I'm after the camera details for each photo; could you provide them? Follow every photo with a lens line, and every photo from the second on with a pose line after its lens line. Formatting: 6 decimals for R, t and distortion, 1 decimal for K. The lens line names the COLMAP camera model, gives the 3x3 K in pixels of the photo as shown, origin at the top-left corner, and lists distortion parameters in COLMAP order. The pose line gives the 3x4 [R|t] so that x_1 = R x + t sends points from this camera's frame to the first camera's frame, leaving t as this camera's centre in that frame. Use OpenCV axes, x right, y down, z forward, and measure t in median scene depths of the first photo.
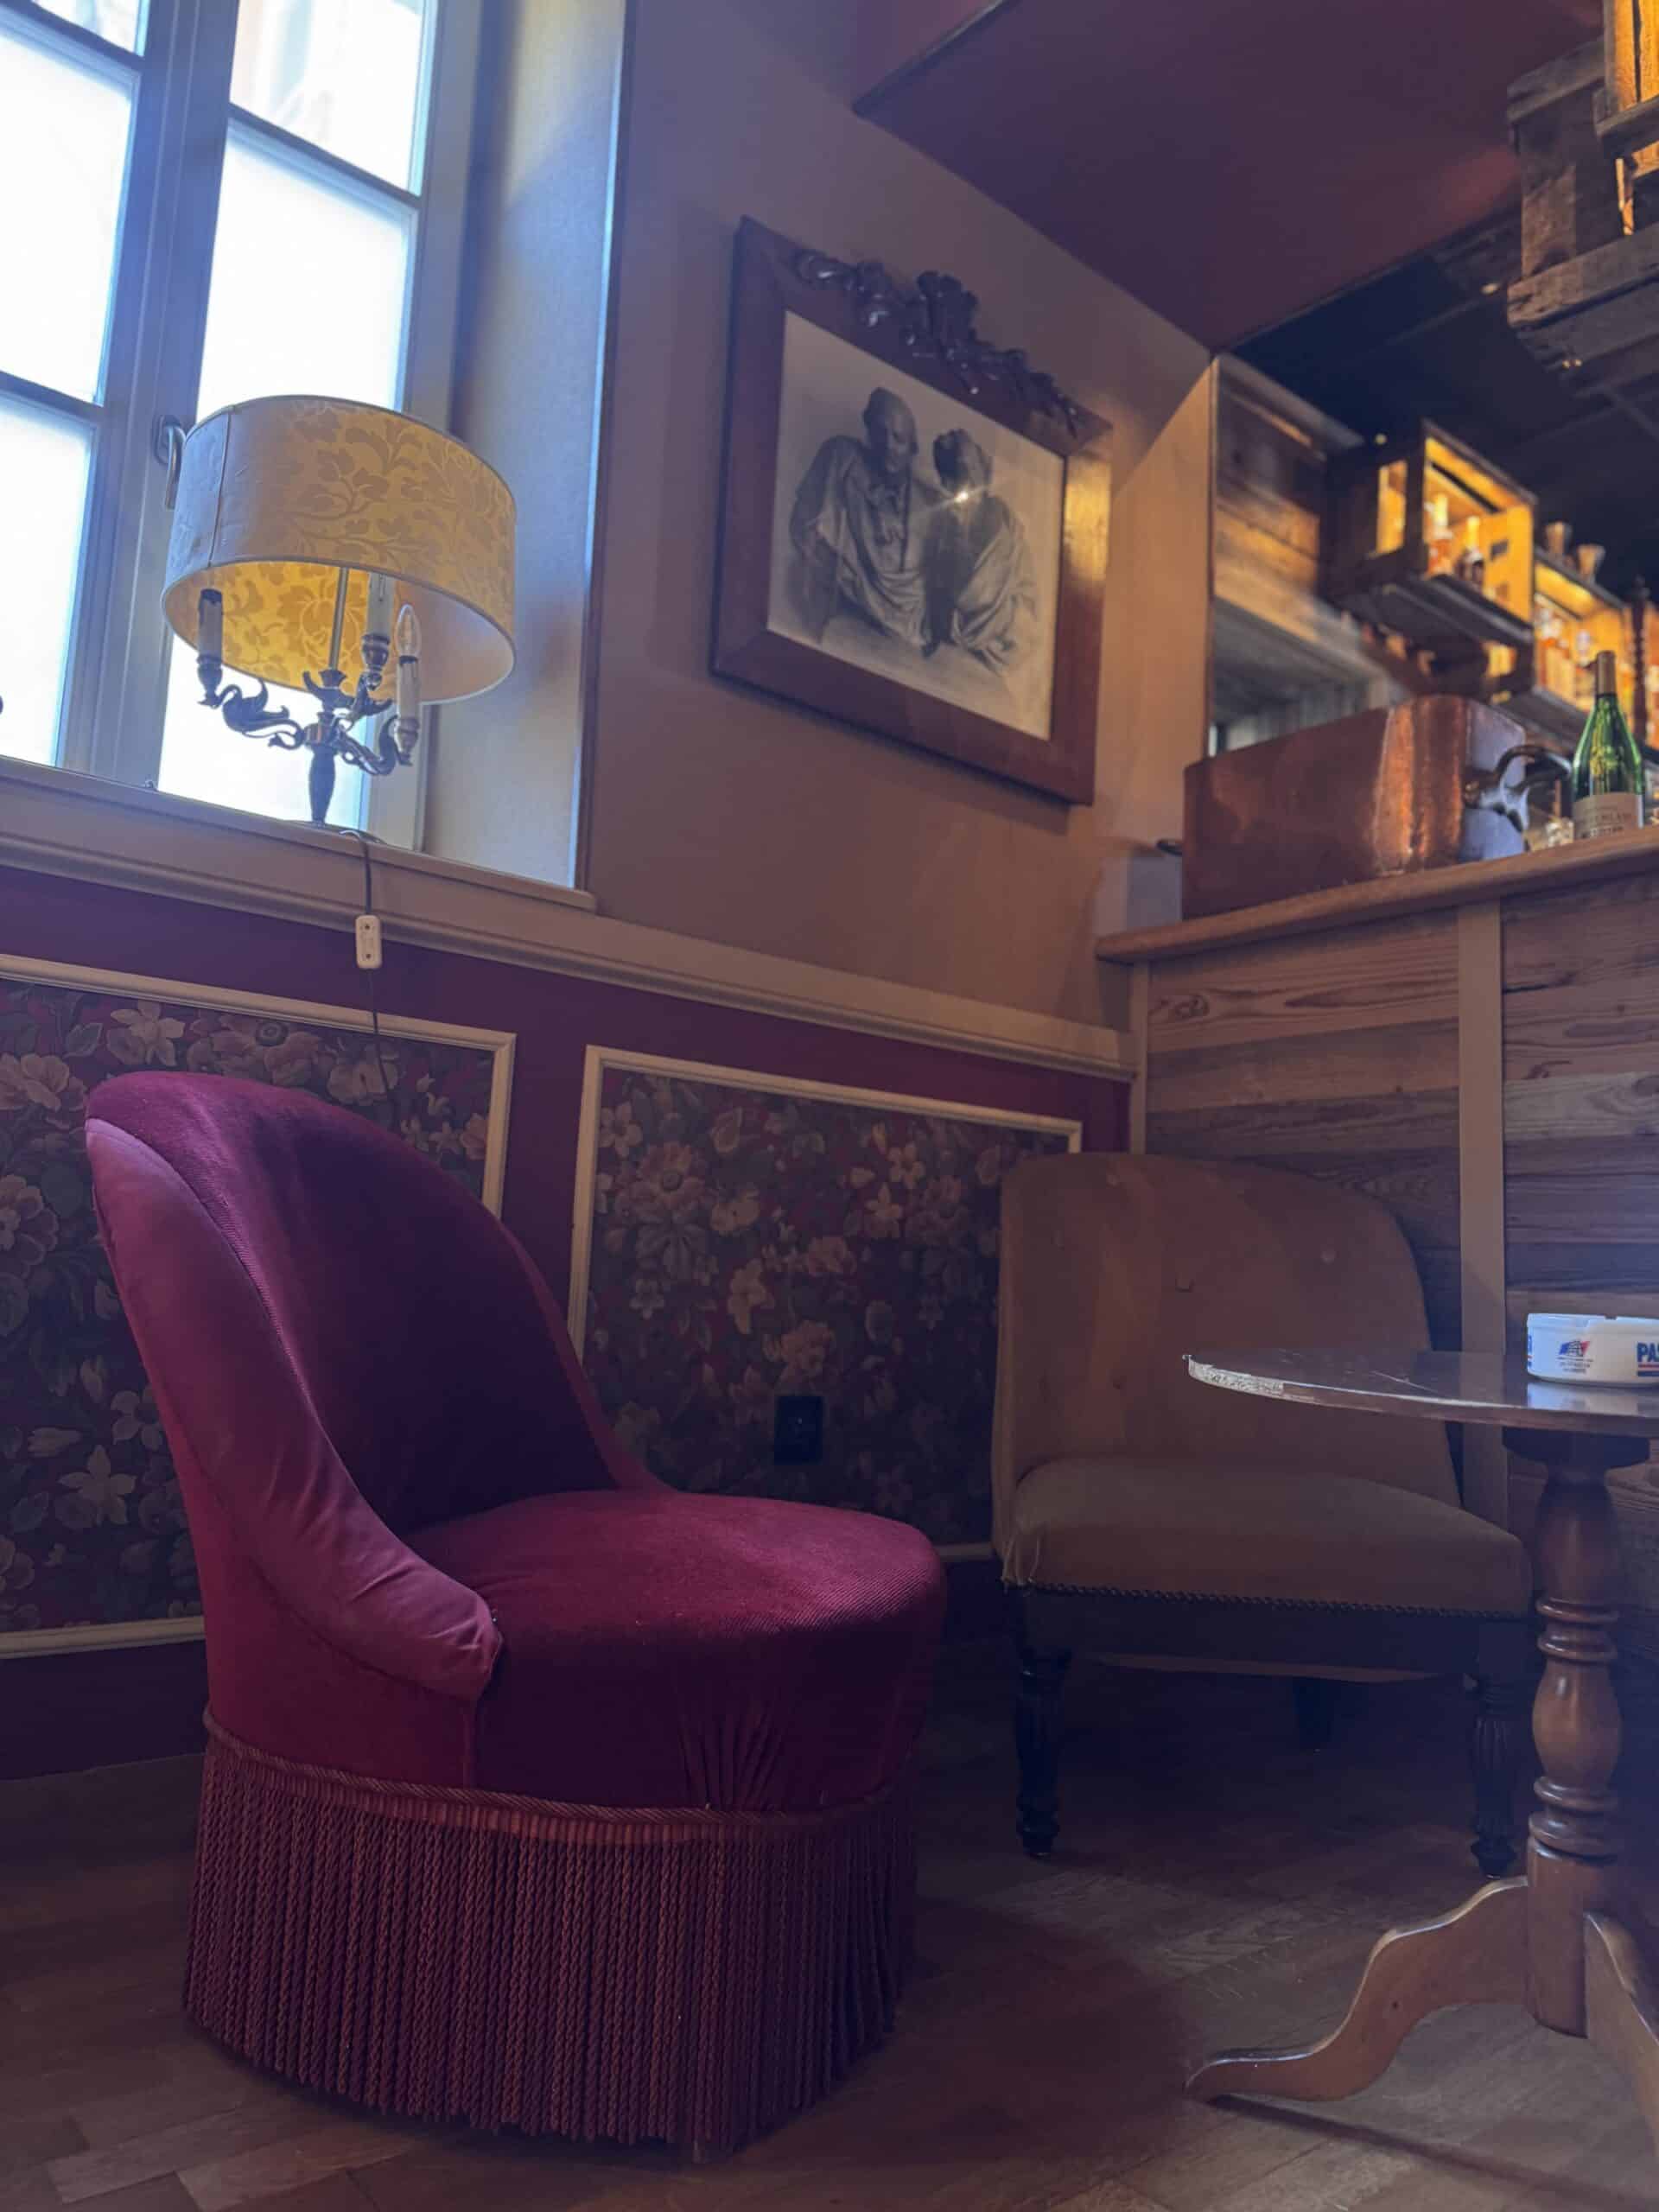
lens RADIAL K [[1541.9, 0, 829.5], [0, 1541.9, 1106.0], [0, 0, 1]] dist [0.115716, -0.189719]
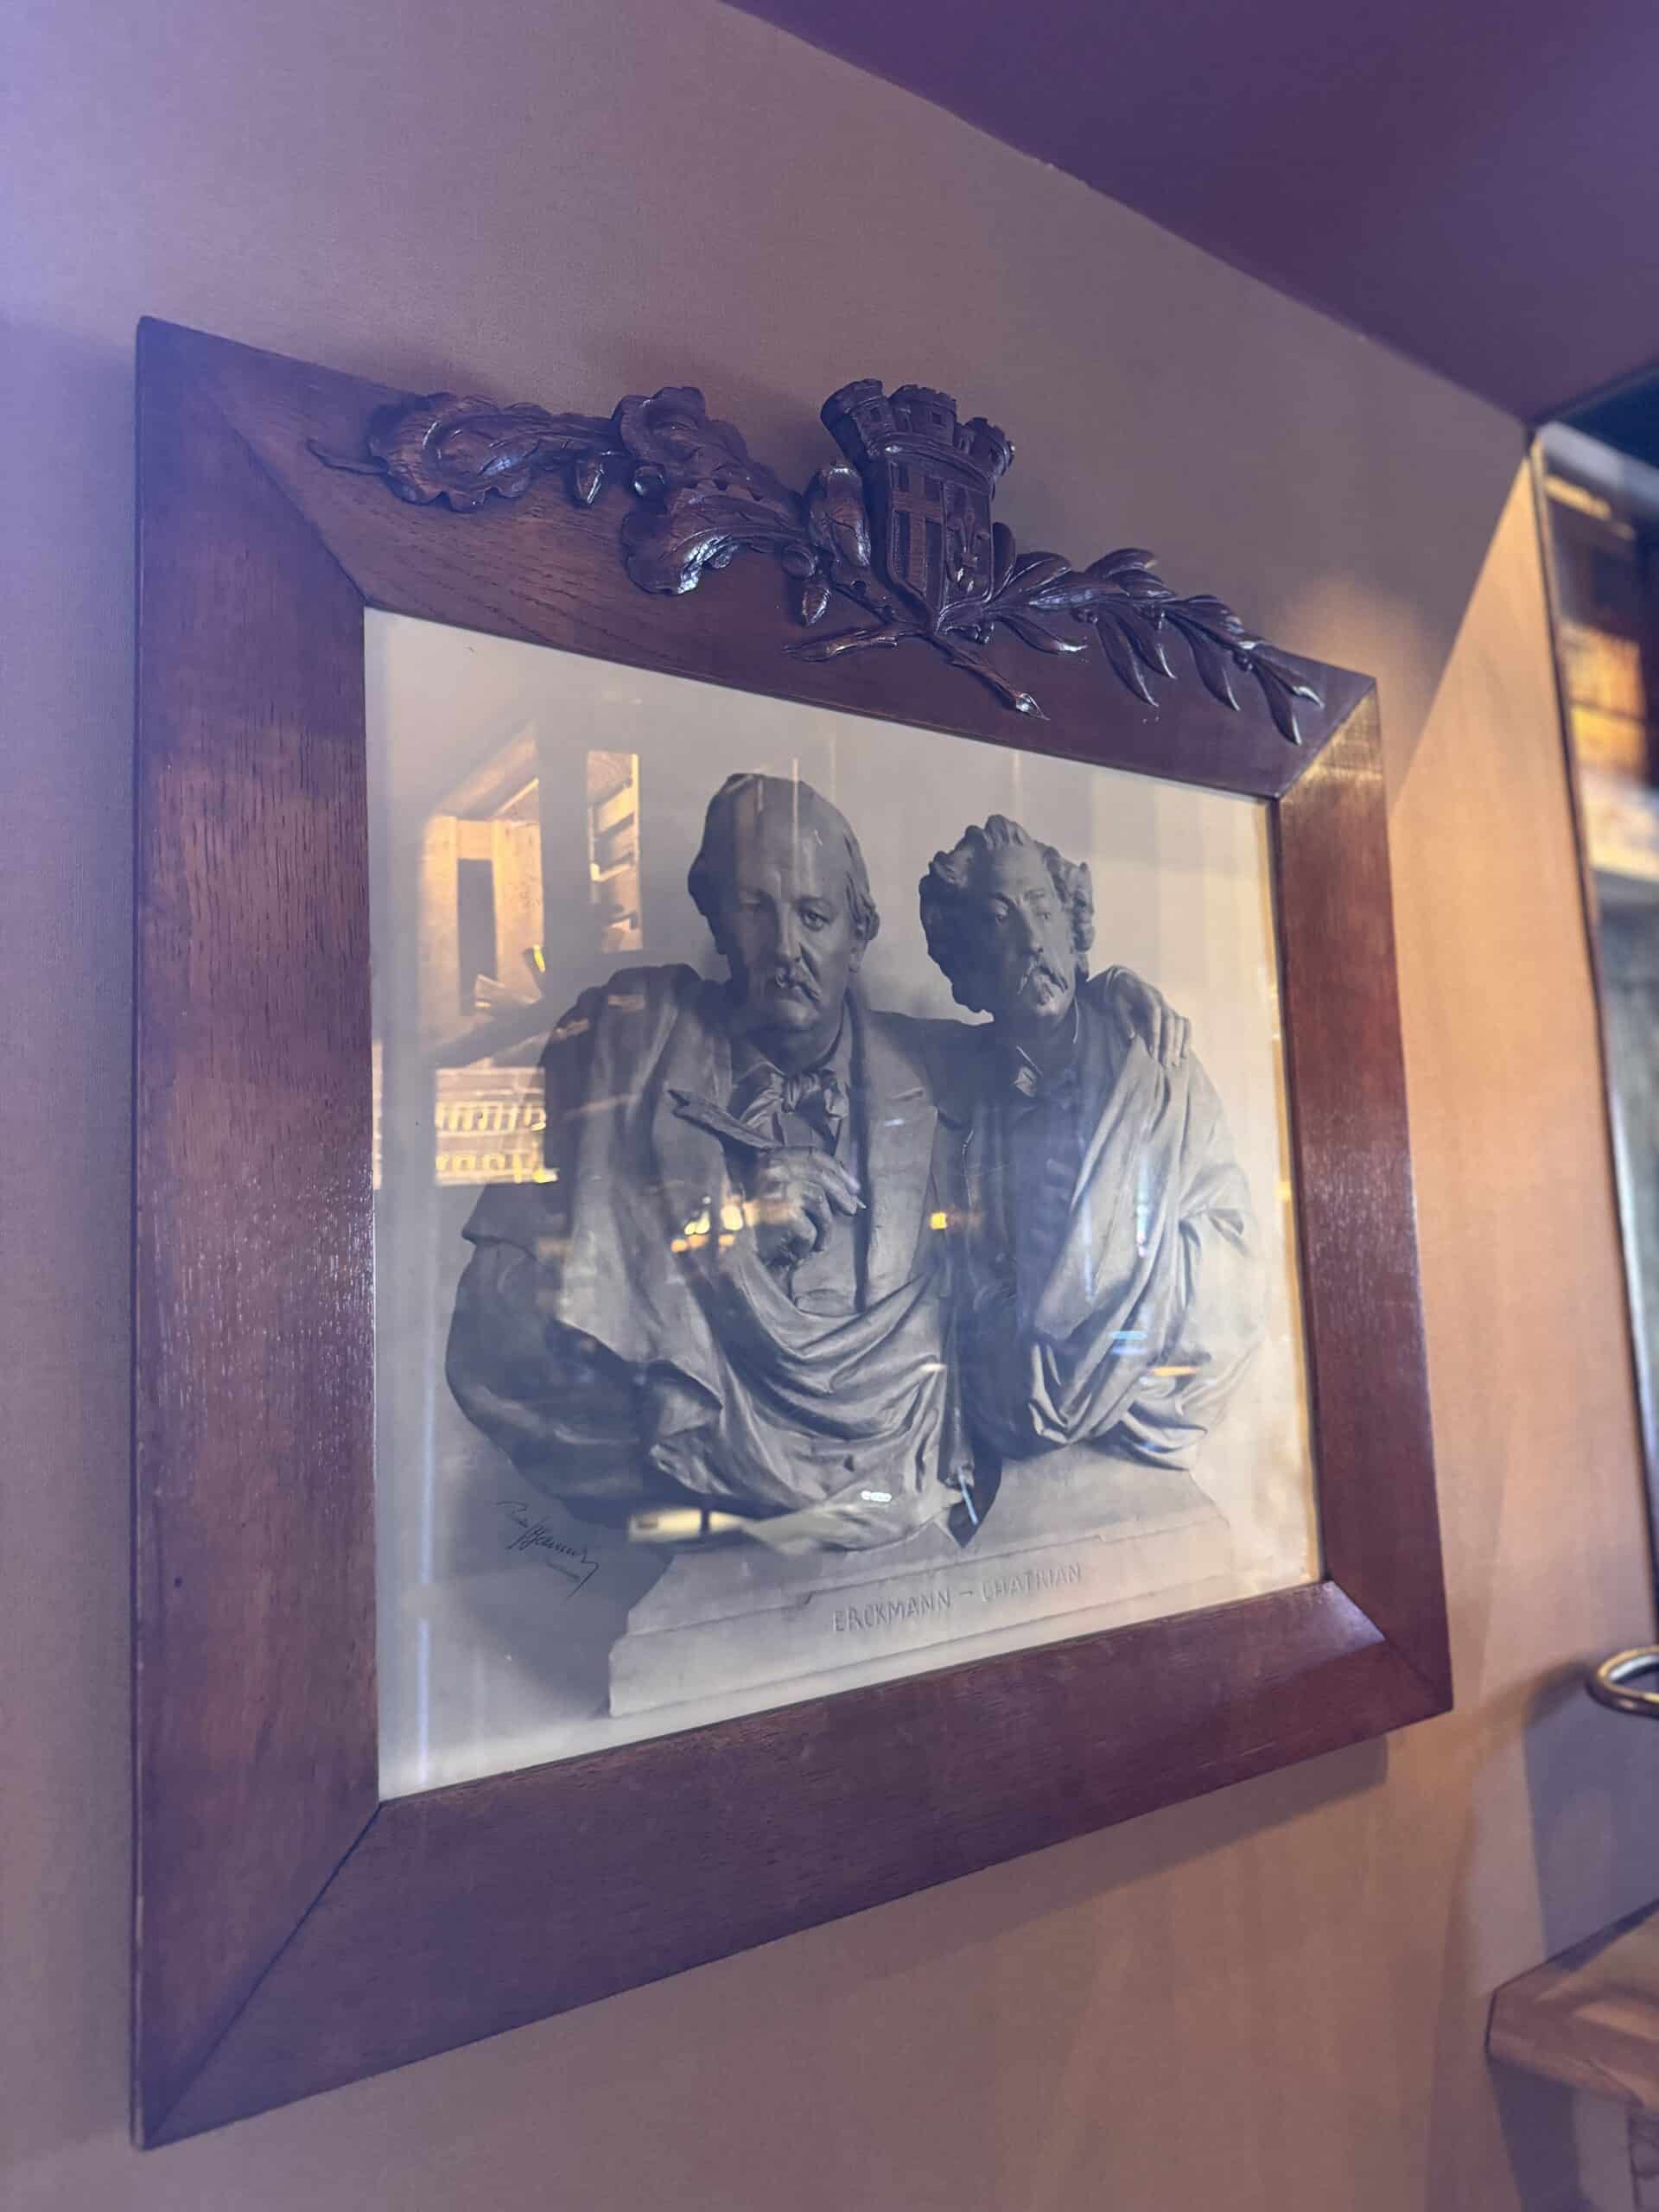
lens RADIAL K [[1541.9, 0, 829.5], [0, 1541.9, 1106.0], [0, 0, 1]] dist [0.115716, -0.189719]
pose [[0.993747, -0.104310, -0.039820, 0.055433], [0.105030, 0.994333, 0.016424, -0.384871], [0.037881, -0.020504, 0.999072, 0.664587]]
